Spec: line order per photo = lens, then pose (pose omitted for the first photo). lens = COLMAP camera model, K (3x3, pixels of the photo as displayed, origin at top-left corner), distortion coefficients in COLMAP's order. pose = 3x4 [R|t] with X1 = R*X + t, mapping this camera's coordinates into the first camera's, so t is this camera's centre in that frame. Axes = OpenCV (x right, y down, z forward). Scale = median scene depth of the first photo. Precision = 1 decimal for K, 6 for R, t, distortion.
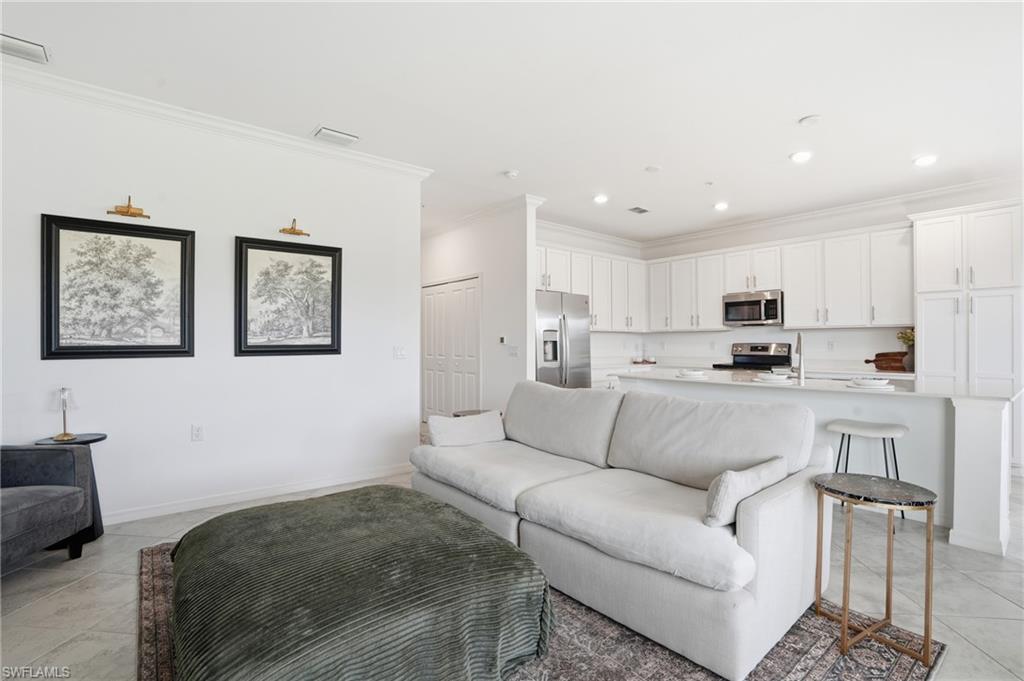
lens RADIAL K [[478.8, 0, 513.7], [0, 478.8, 336.8], [0, 0, 1]] dist [-0.071275, 0.025179]
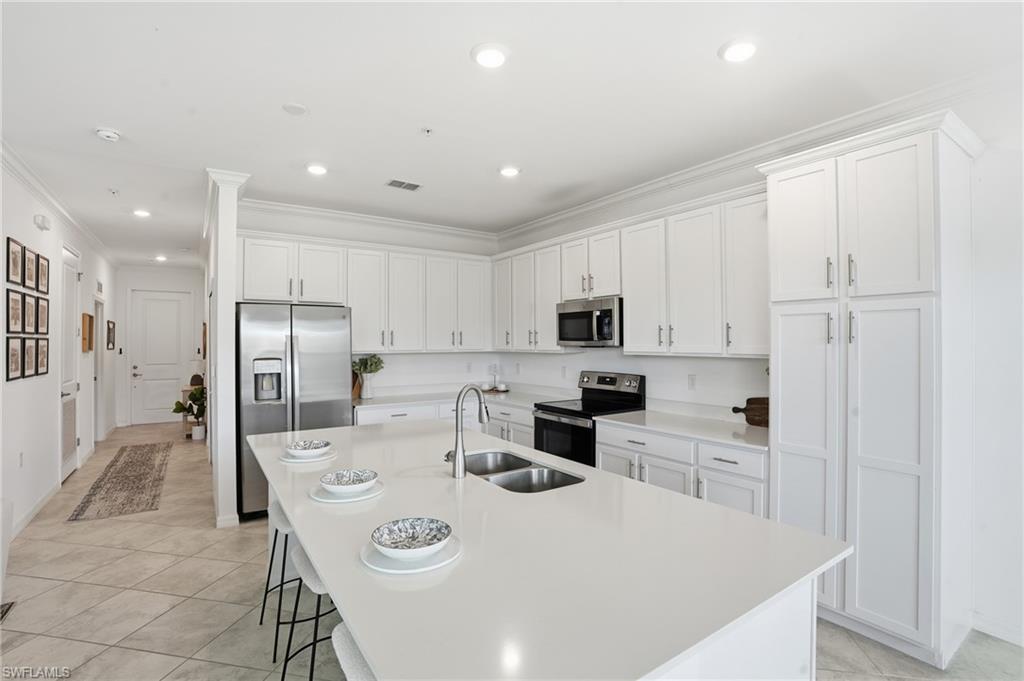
lens RADIAL K [[478.8, 0, 513.7], [0, 478.8, 336.8], [0, 0, 1]] dist [-0.071275, 0.025179]
pose [[0.996244, -0.003135, -0.086533, 0.478074], [0.003433, 0.999989, 0.003292, -0.044348], [0.086521, -0.003577, 0.996244, 0.313881]]
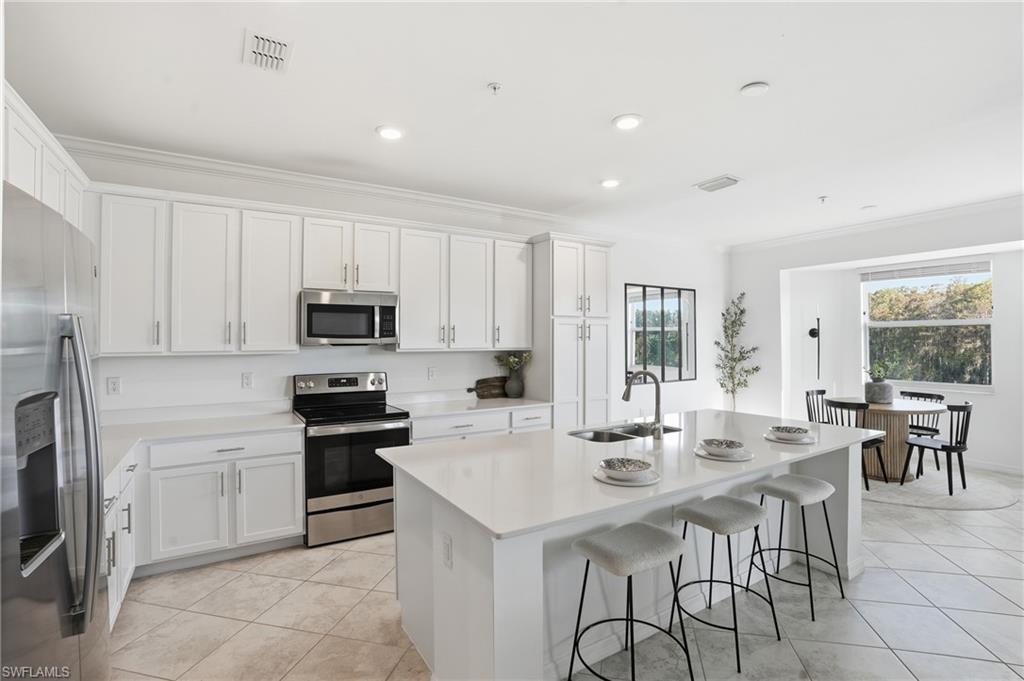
lens RADIAL K [[478.8, 0, 513.7], [0, 478.8, 336.8], [0, 0, 1]] dist [-0.071275, 0.025179]
pose [[0.125974, 0.004800, 0.992022, -0.080930], [-0.012508, 0.999916, -0.003249, -0.038115], [-0.991955, -0.011999, 0.126024, 0.744159]]
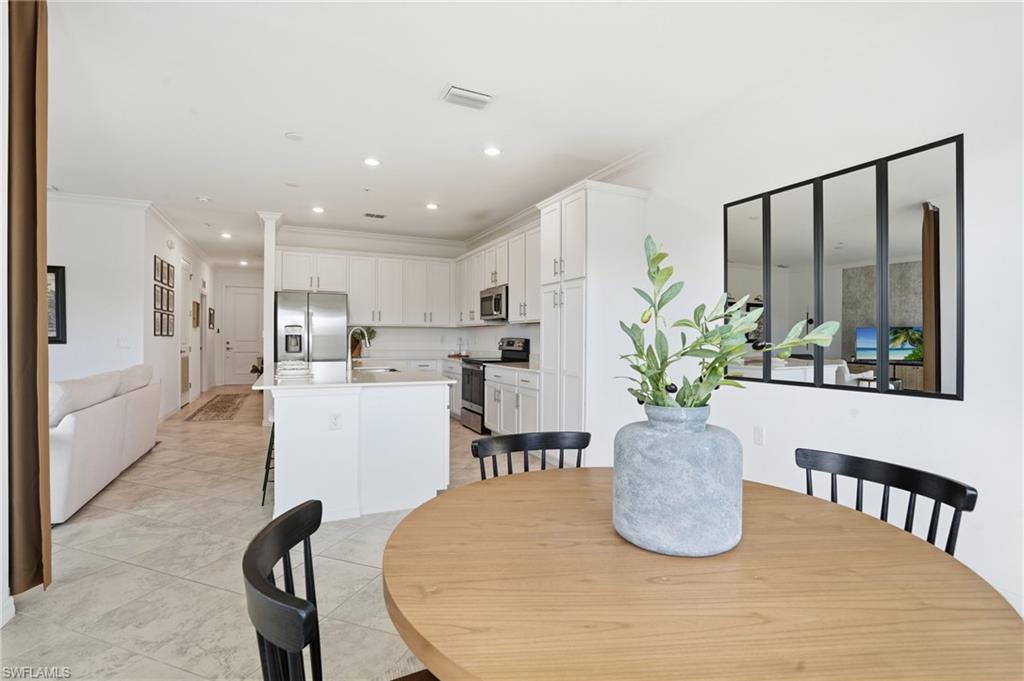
lens RADIAL K [[478.8, 0, 513.7], [0, 478.8, 336.8], [0, 0, 1]] dist [-0.071275, 0.025179]
pose [[0.970281, 0.004499, -0.241940, 0.829200], [-0.001837, 0.999935, 0.011227, -0.000097], [0.241975, -0.010449, 0.970226, 0.014673]]
